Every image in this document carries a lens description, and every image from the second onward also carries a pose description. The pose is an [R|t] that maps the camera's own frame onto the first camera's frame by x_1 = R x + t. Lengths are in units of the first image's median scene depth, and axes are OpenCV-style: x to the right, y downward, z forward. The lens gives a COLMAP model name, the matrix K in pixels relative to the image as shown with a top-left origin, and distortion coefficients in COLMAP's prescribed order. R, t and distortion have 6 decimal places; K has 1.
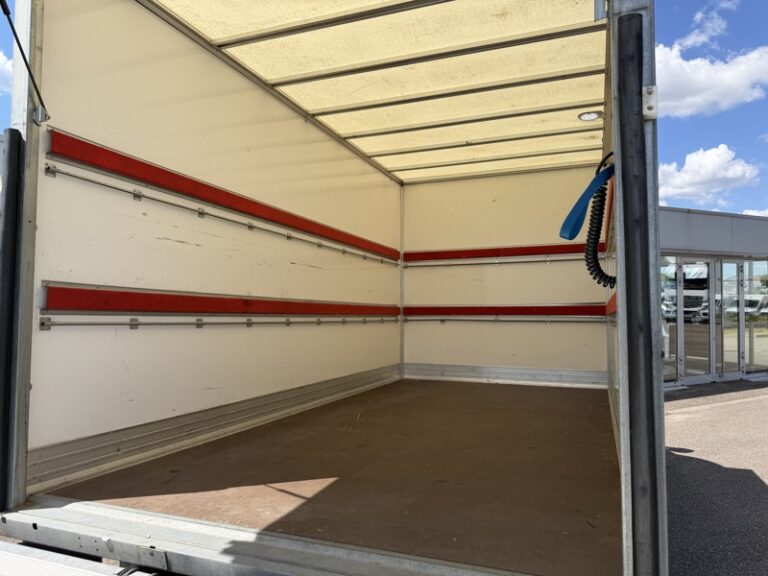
lens RADIAL K [[538.6, 0, 380.4], [0, 538.6, 287.7], [0, 0, 1]] dist [0.088624, -0.108820]
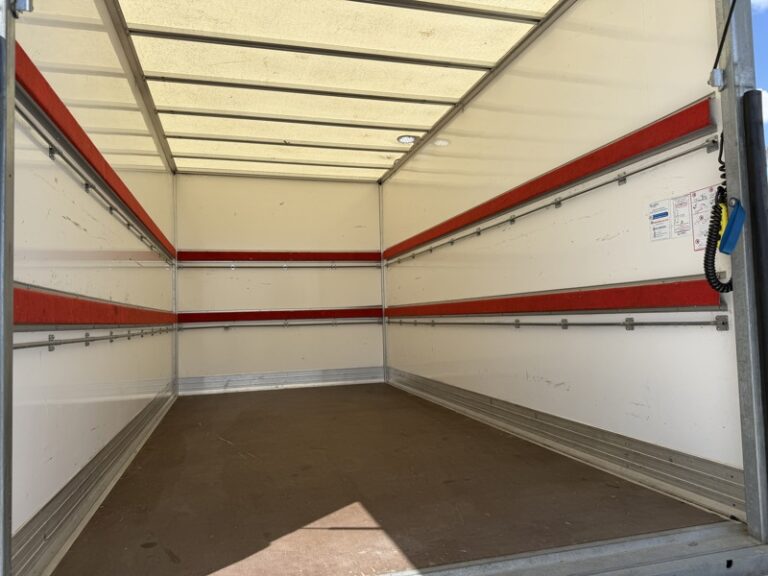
lens RADIAL K [[538.6, 0, 380.4], [0, 538.6, 287.7], [0, 0, 1]] dist [0.088624, -0.108820]
pose [[0.798981, 0.012406, 0.601229, -0.292208], [-0.005433, 0.999895, -0.013412, 0.005489], [-0.601332, 0.007450, 0.798964, 0.129711]]
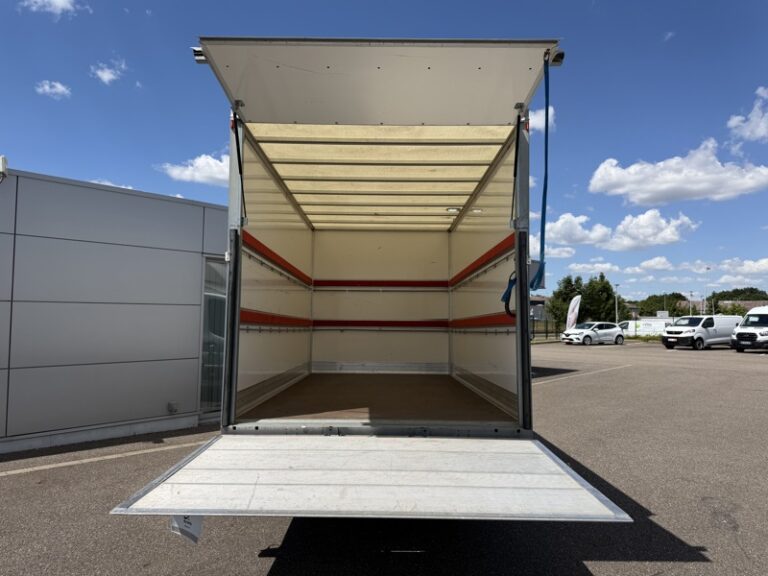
lens RADIAL K [[538.6, 0, 380.4], [0, 538.6, 287.7], [0, 0, 1]] dist [0.088624, -0.108820]
pose [[0.932180, 0.037042, 0.360096, -0.377051], [-0.028742, 0.999184, -0.028379, -0.015606], [-0.360853, 0.016105, 0.932484, -0.428081]]
